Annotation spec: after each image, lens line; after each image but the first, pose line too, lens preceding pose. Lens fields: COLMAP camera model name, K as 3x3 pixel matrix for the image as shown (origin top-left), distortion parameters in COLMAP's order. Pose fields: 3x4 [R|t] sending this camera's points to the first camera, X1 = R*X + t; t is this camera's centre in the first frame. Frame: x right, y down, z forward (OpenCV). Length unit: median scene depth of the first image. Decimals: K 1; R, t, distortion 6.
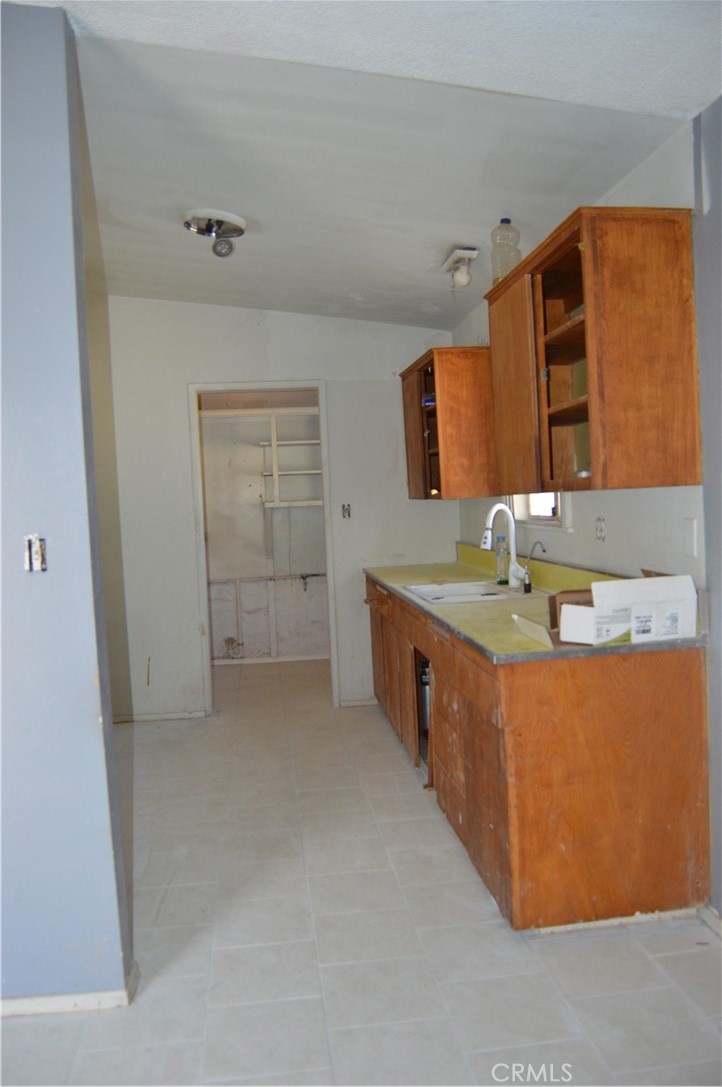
lens RADIAL K [[868.6, 0, 360.8], [0, 868.6, 545.7], [0, 0, 1]] dist [-0.093482, 0.032013]
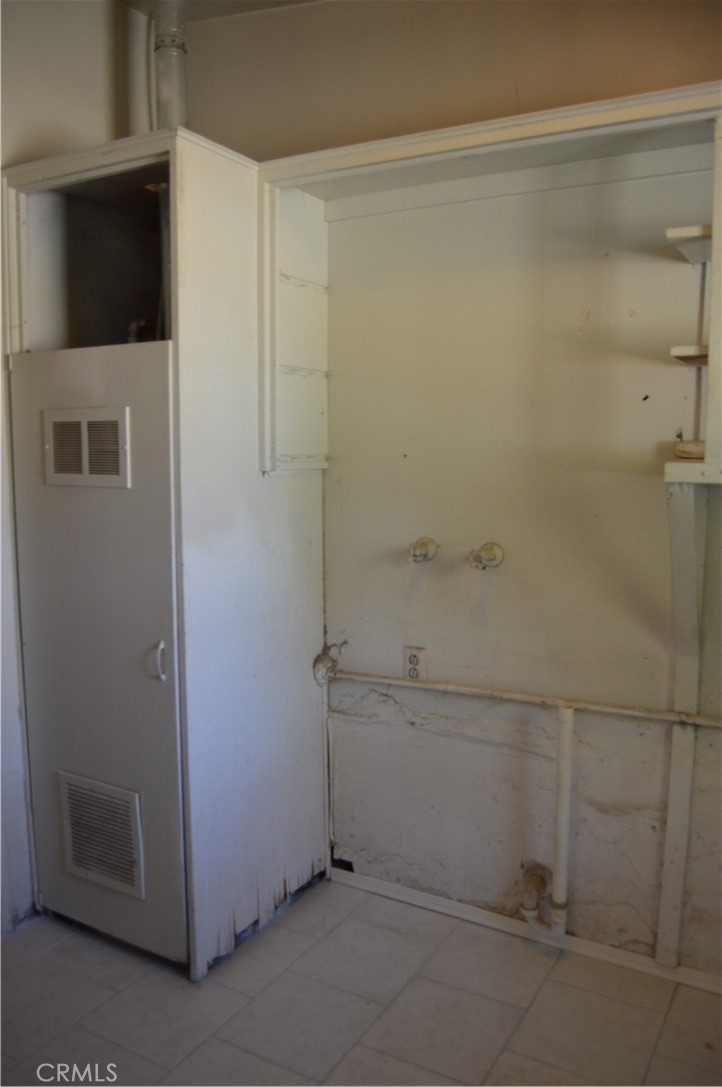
lens RADIAL K [[868.6, 0, 366.1], [0, 868.6, 549.7], [0, 0, 1]] dist [-0.093482, 0.032013]
pose [[0.810999, 0.115834, -0.573466, -0.091310], [-0.060282, 0.991532, 0.115027, -0.133460], [0.581934, -0.058717, 0.811114, 2.034898]]
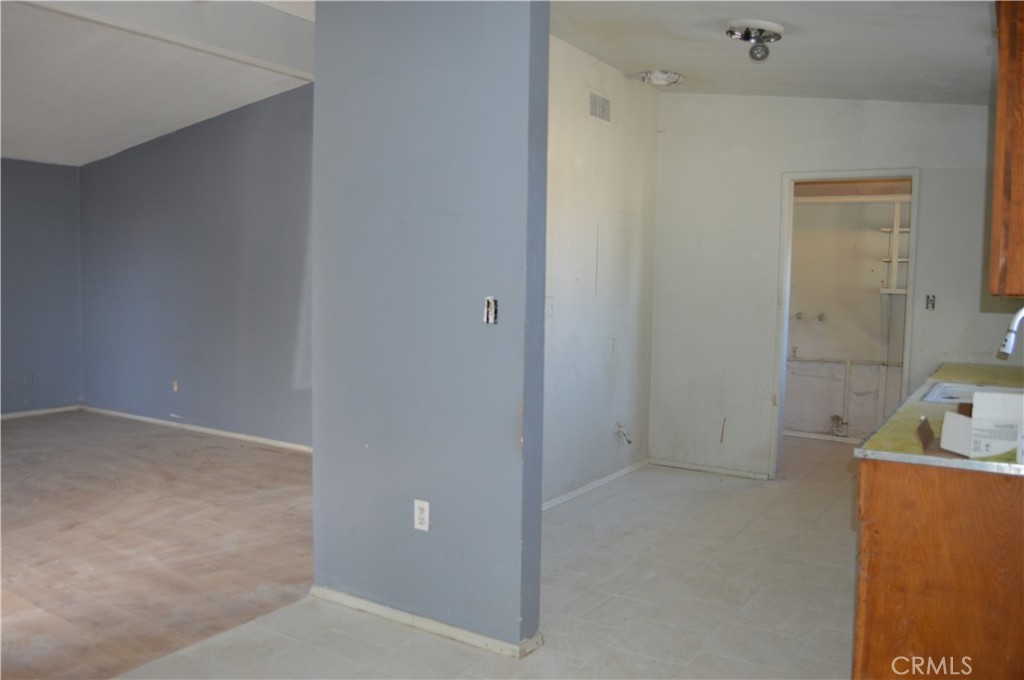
lens RADIAL K [[818.3, 0, 513.4], [0, 818.3, 343.9], [0, 0, 1]] dist [-0.093482, 0.032013]
pose [[0.775484, 0.107398, -0.622166, 0.407554], [-0.086604, 0.994206, 0.063674, -0.021166], [0.625400, 0.004504, 0.780292, 0.004824]]
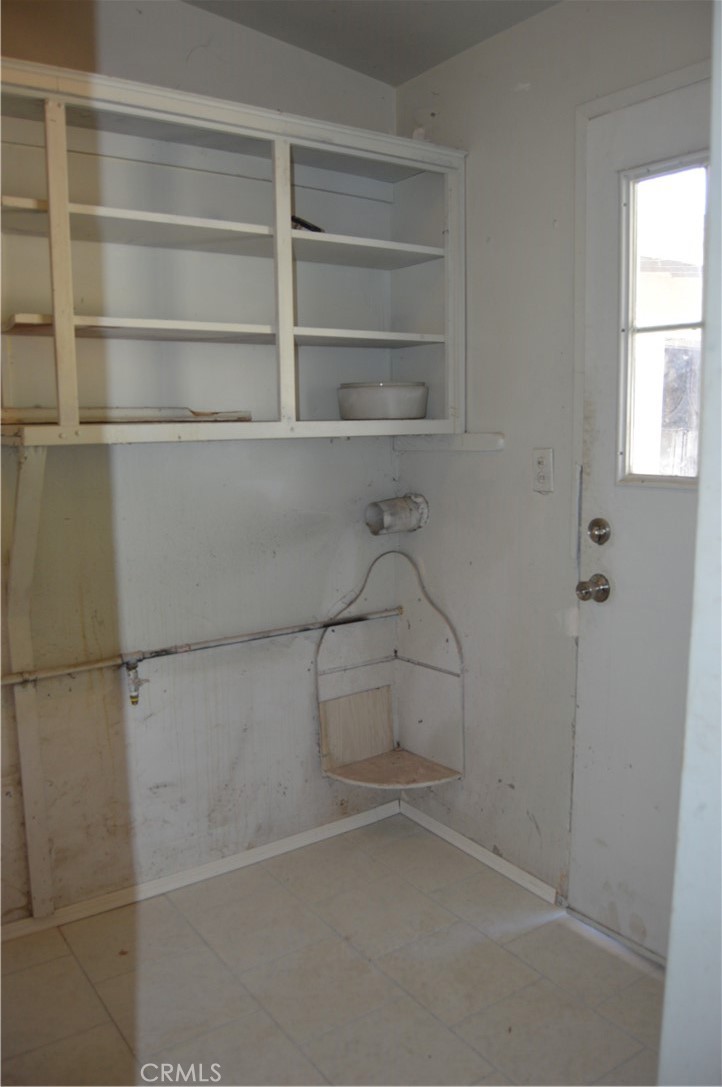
lens RADIAL K [[868.6, 0, 361.9], [0, 868.6, 550.1], [0, 0, 1]] dist [-0.093482, 0.032013]
pose [[0.871591, -0.043787, 0.488274, -0.417392], [-0.004798, 0.995194, 0.097809, -0.106329], [-0.490210, -0.087592, 0.867192, 1.979678]]
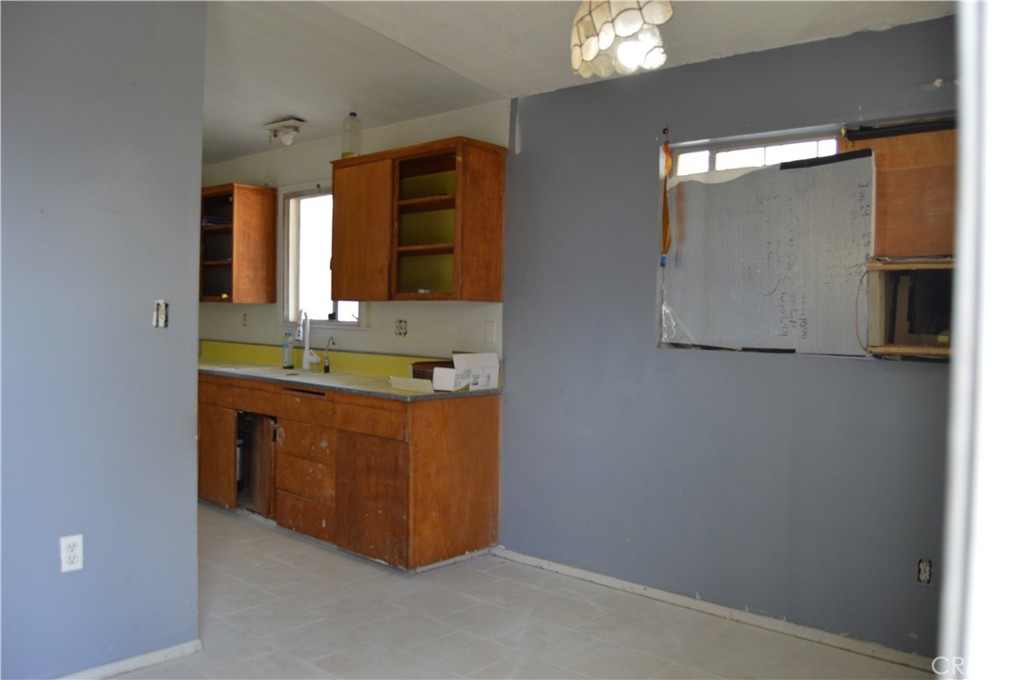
lens RADIAL K [[818.3, 0, 522.7], [0, 818.3, 339.3], [0, 0, 1]] dist [-0.093482, 0.032013]
pose [[0.737938, 0.047710, 0.673180, -0.711107], [-0.022634, 0.998686, -0.045968, 0.082959], [-0.674489, 0.018685, 0.738048, -0.281959]]
